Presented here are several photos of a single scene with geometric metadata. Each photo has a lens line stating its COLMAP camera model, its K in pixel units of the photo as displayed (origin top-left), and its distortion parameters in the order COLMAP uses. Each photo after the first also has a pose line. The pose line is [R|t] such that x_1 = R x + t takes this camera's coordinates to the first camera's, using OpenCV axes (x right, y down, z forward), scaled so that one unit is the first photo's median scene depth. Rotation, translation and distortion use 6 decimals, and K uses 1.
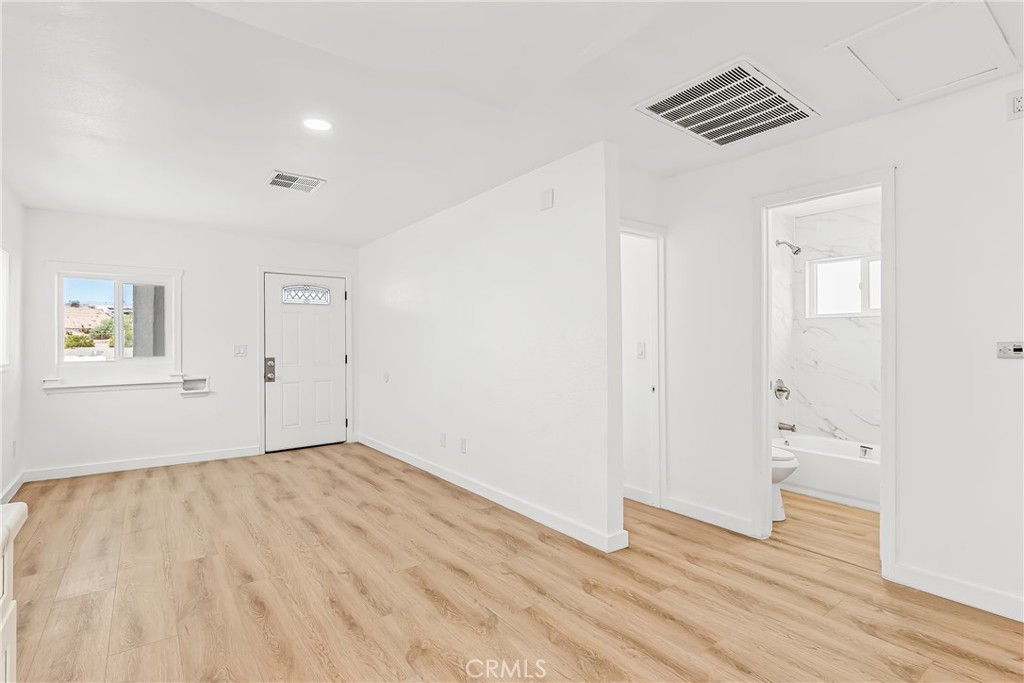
lens RADIAL K [[485.3, 0, 514.0], [0, 485.3, 337.8], [0, 0, 1]] dist [0.001701, -0.000220]
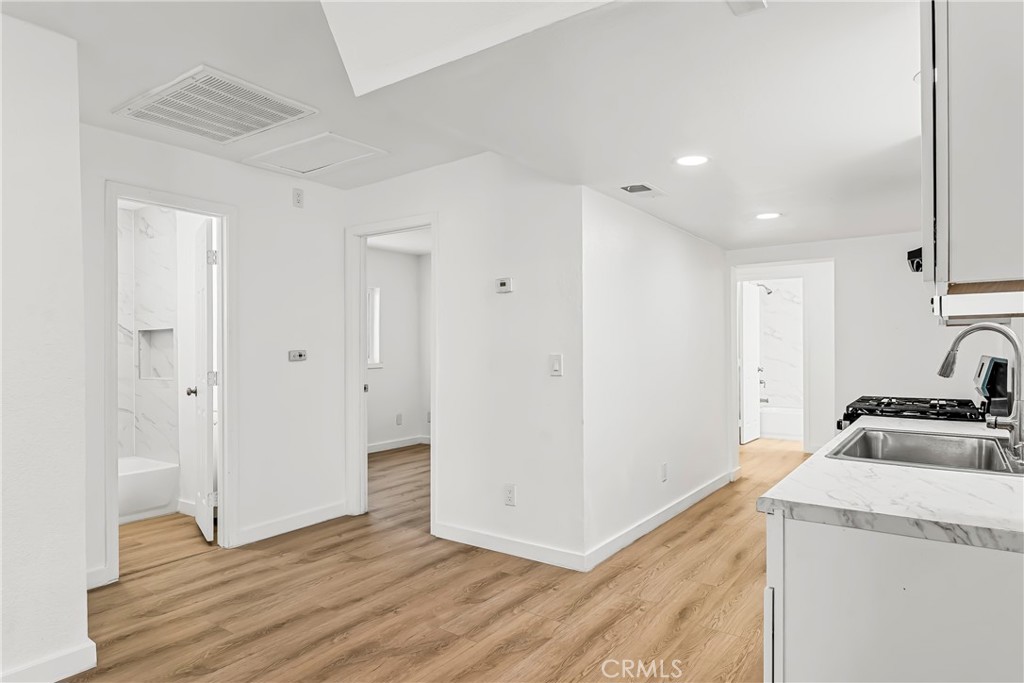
lens RADIAL K [[607.8, 0, 510.4], [0, 607.8, 351.3], [0, 0, 1]] dist [-0.002528, -0.000891]
pose [[-0.294333, -0.001994, 0.955701, -0.547918], [-0.000370, 0.999998, 0.001972, 0.004428], [-0.955703, 0.000227, -0.294334, 0.493654]]
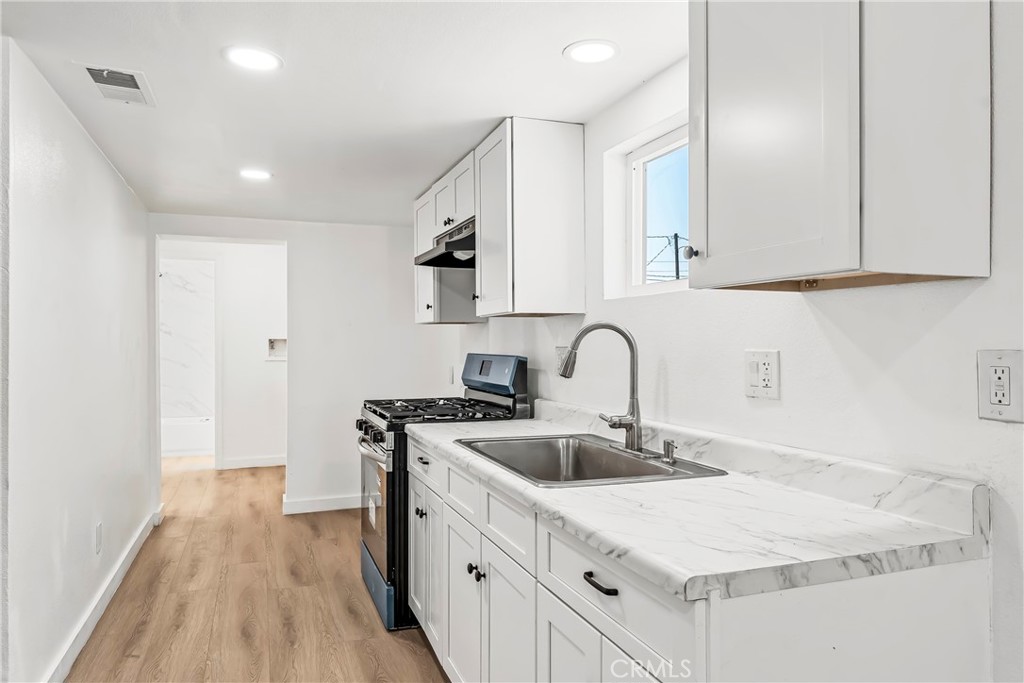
lens RADIAL K [[668.3, 0, 510.3], [0, 668.3, 339.6], [0, 0, 1]] dist [-0.001803, 0.001276]
pose [[-0.957147, 0.002453, 0.289592, -0.269333], [-0.000891, 0.999934, -0.011417, 0.002906], [-0.289601, -0.011185, -0.957082, 0.512376]]
